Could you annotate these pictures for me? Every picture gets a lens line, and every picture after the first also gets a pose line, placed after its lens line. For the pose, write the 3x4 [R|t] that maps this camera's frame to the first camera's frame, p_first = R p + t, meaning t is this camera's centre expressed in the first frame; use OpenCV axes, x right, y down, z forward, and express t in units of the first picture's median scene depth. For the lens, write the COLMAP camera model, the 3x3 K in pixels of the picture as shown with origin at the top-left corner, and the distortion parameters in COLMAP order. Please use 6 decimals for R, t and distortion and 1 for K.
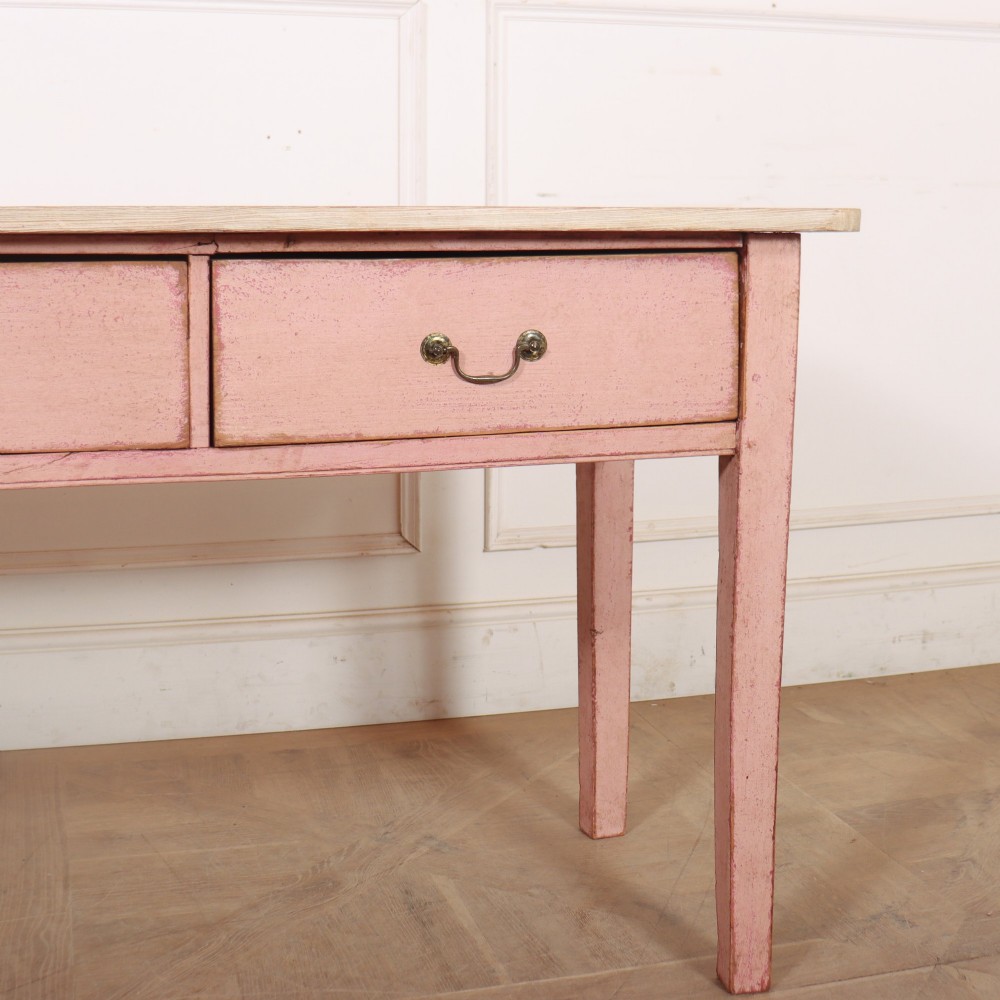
lens RADIAL K [[1583.6, 0, 503.4], [0, 1583.6, 347.4], [0, 0, 1]] dist [-0.192253, 0.189619]
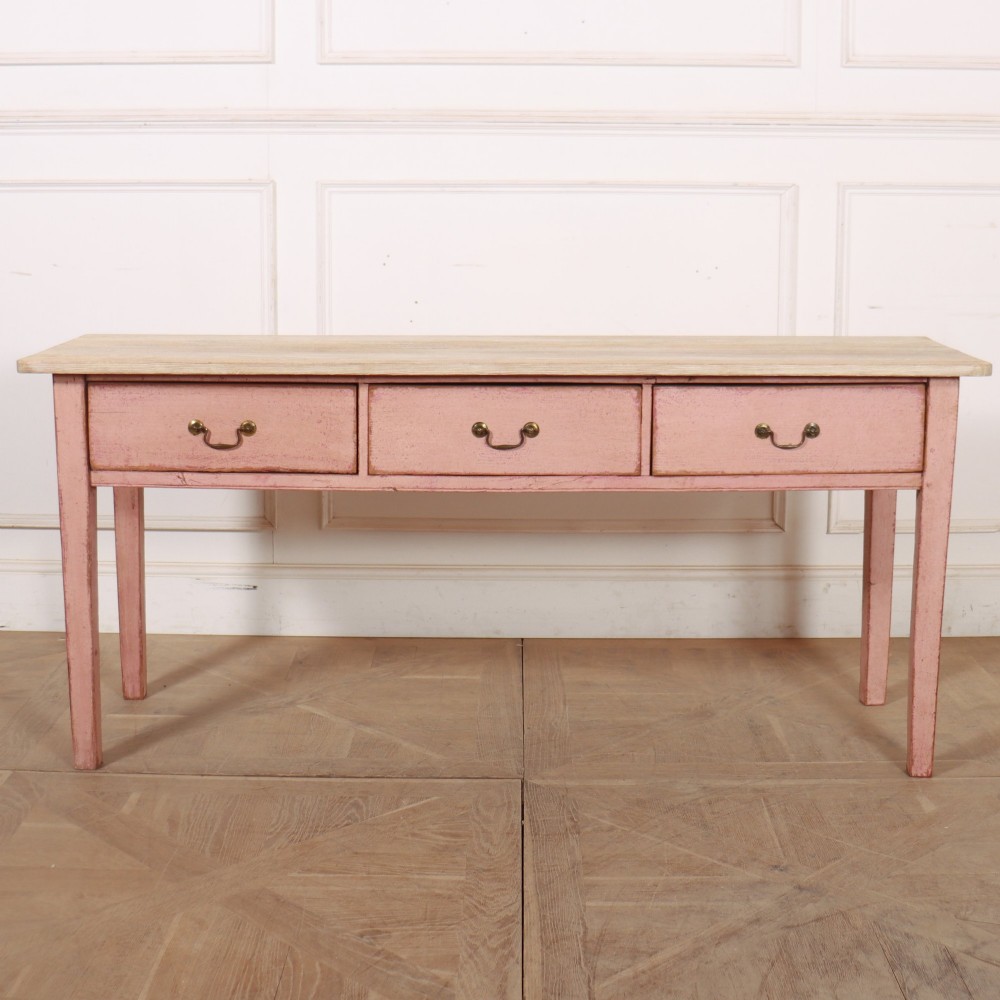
lens RADIAL K [[1631.6, 0, 497.6], [0, 1631.6, 449.5], [0, 0, 1]] dist [-0.182642, 0.144214]
pose [[0.956588, 0.044358, -0.288048, 0.182493], [-0.020493, 0.996141, 0.085343, -0.114659], [0.290722, -0.075735, 0.953806, -0.846033]]
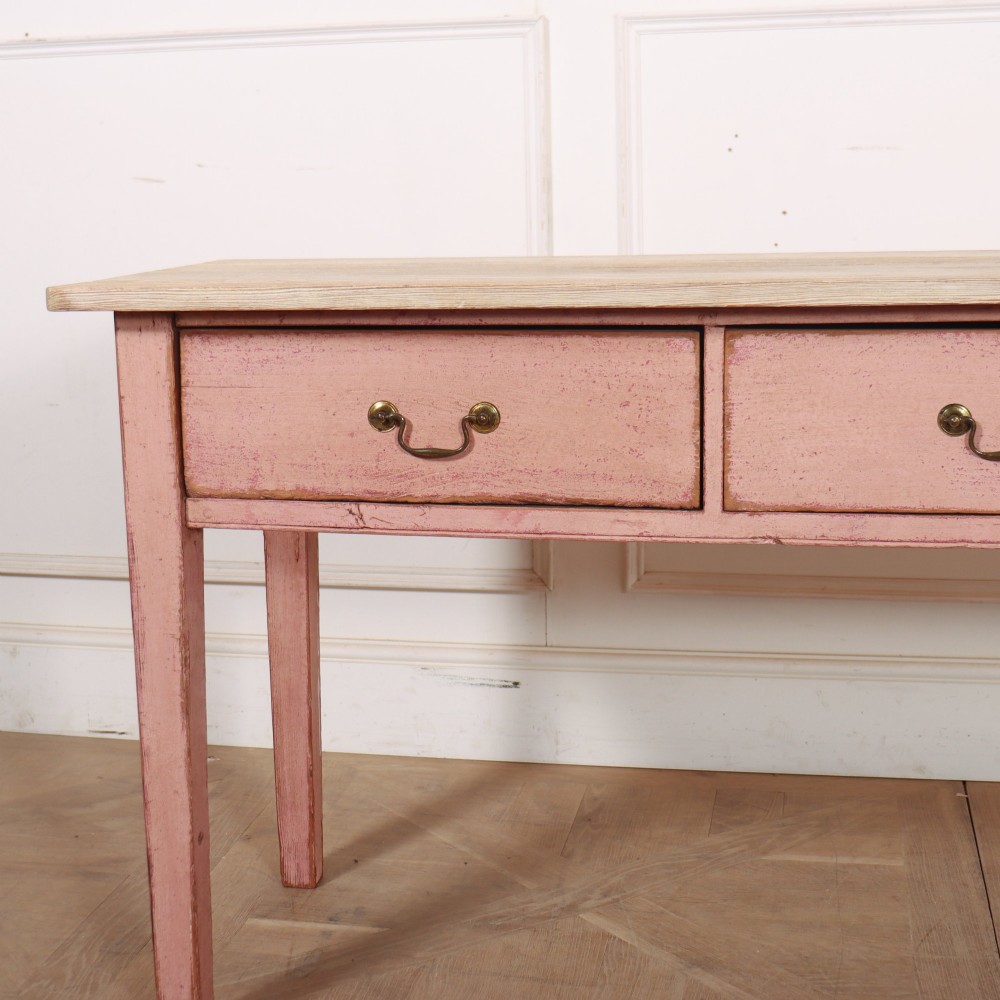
lens RADIAL K [[1752.2, 0, 423.5], [0, 1752.2, 376.6], [0, 0, 1]] dist [-0.149124, 0.183557]
pose [[0.870353, 0.025513, -0.491768, -0.118549], [-0.006286, 0.999151, 0.040710, -0.048013], [0.492389, -0.032341, 0.869774, -0.147491]]
